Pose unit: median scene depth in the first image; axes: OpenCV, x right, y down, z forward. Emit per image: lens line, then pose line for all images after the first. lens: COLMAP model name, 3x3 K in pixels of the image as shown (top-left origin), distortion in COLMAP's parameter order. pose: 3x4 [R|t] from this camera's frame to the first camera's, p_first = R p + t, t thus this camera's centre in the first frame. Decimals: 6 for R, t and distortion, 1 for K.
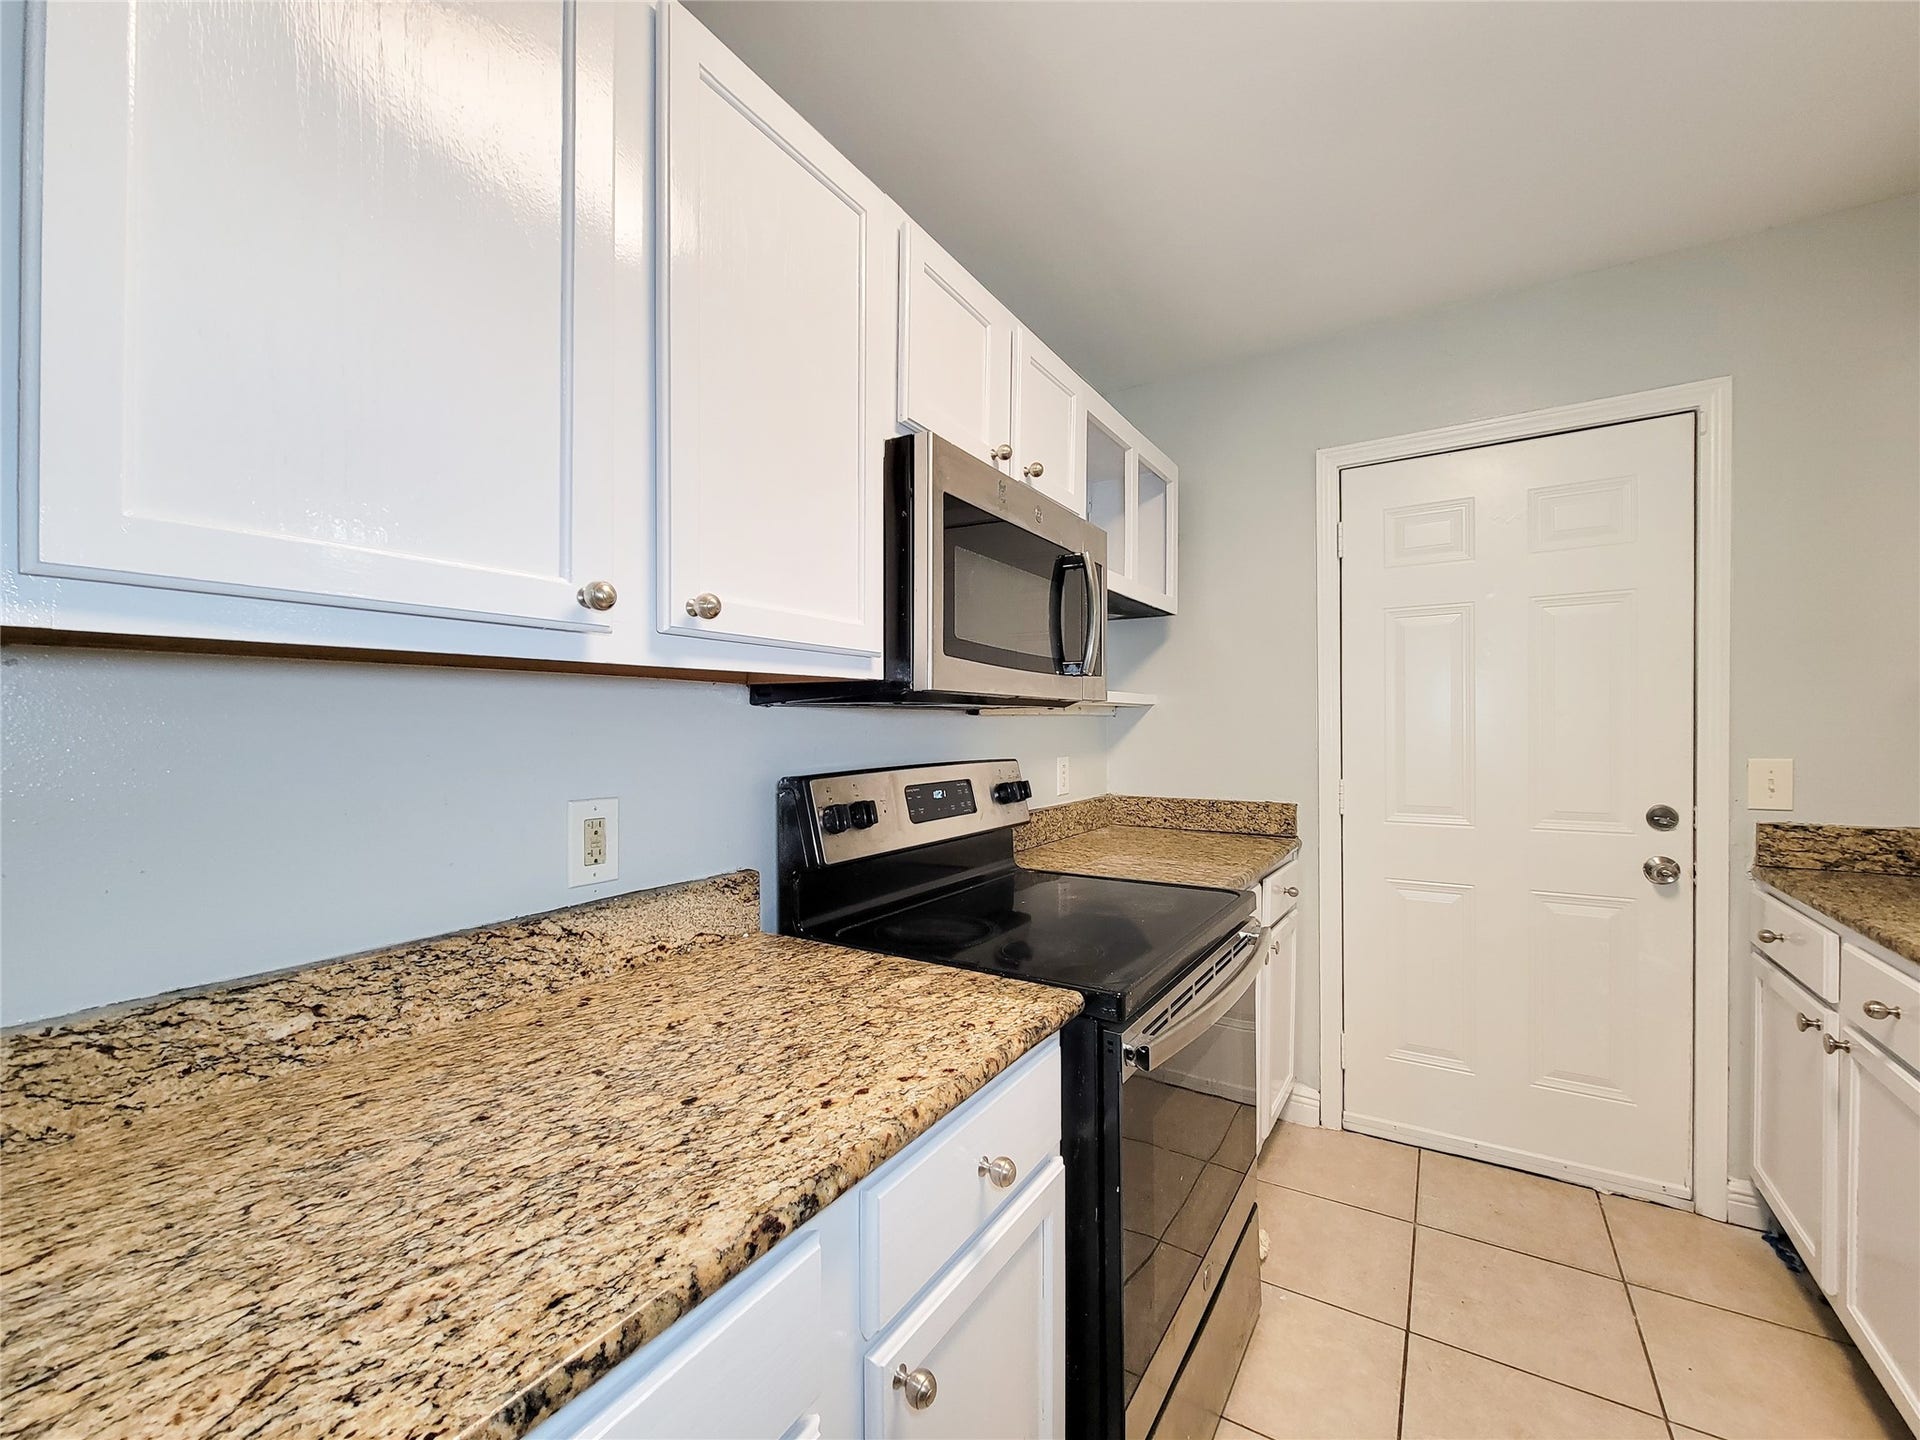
lens RADIAL K [[813.5, 0, 952.8], [0, 813.5, 734.9], [0, 0, 1]] dist [0.001591, -0.000339]
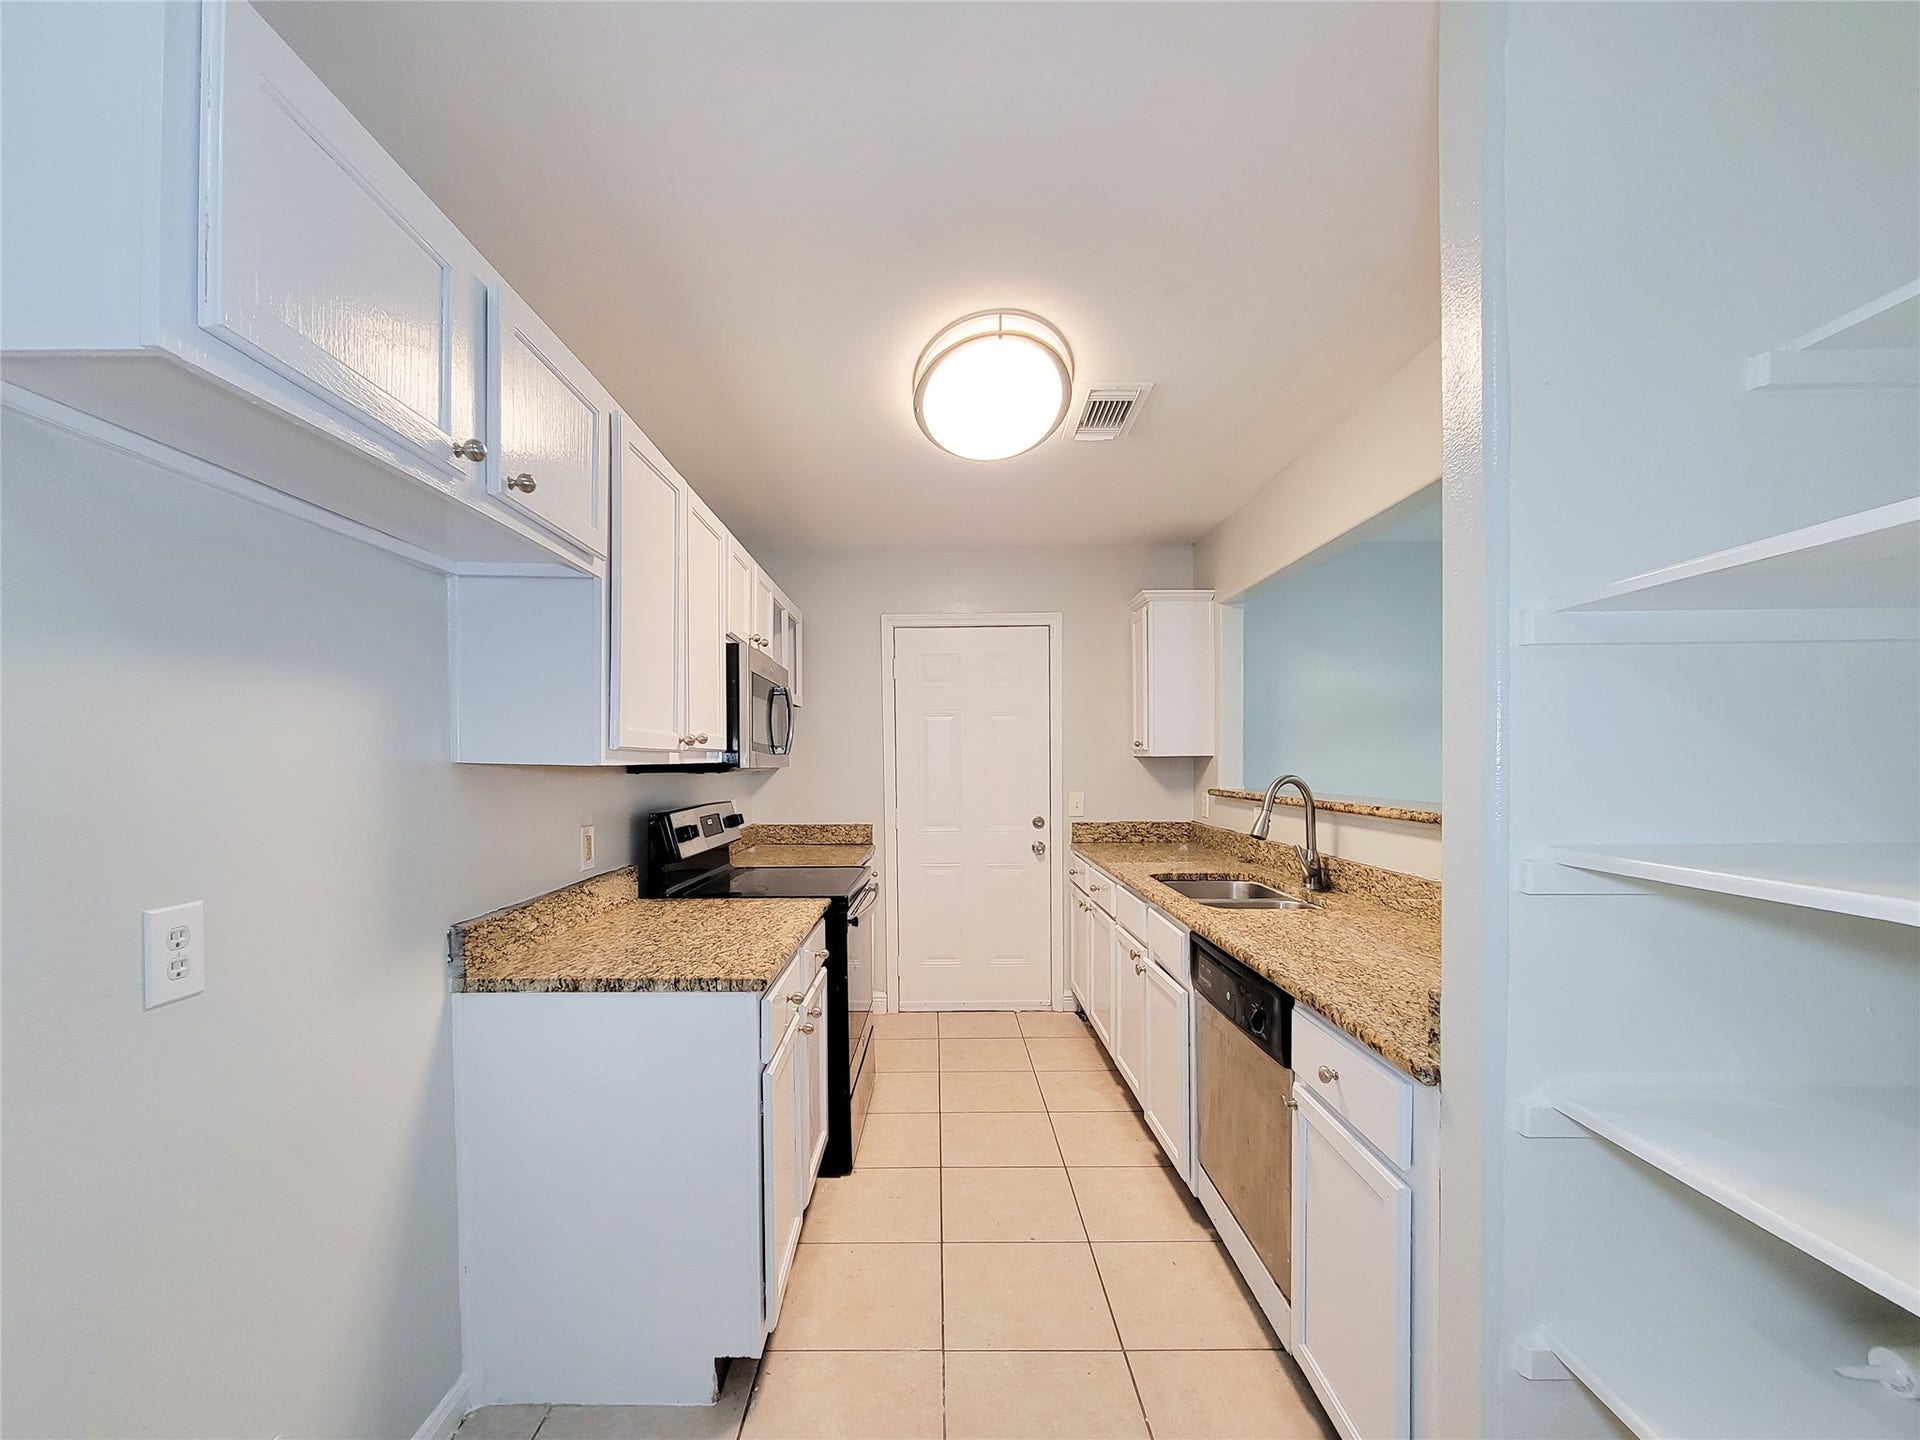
lens RADIAL K [[813.5, 0, 952.8], [0, 813.5, 734.9], [0, 0, 1]] dist [0.001591, -0.000339]
pose [[0.840846, 0.019952, 0.540906, -0.472873], [0.007221, 0.998818, -0.048067, -0.023675], [-0.541225, 0.044323, 0.839709, -0.684539]]
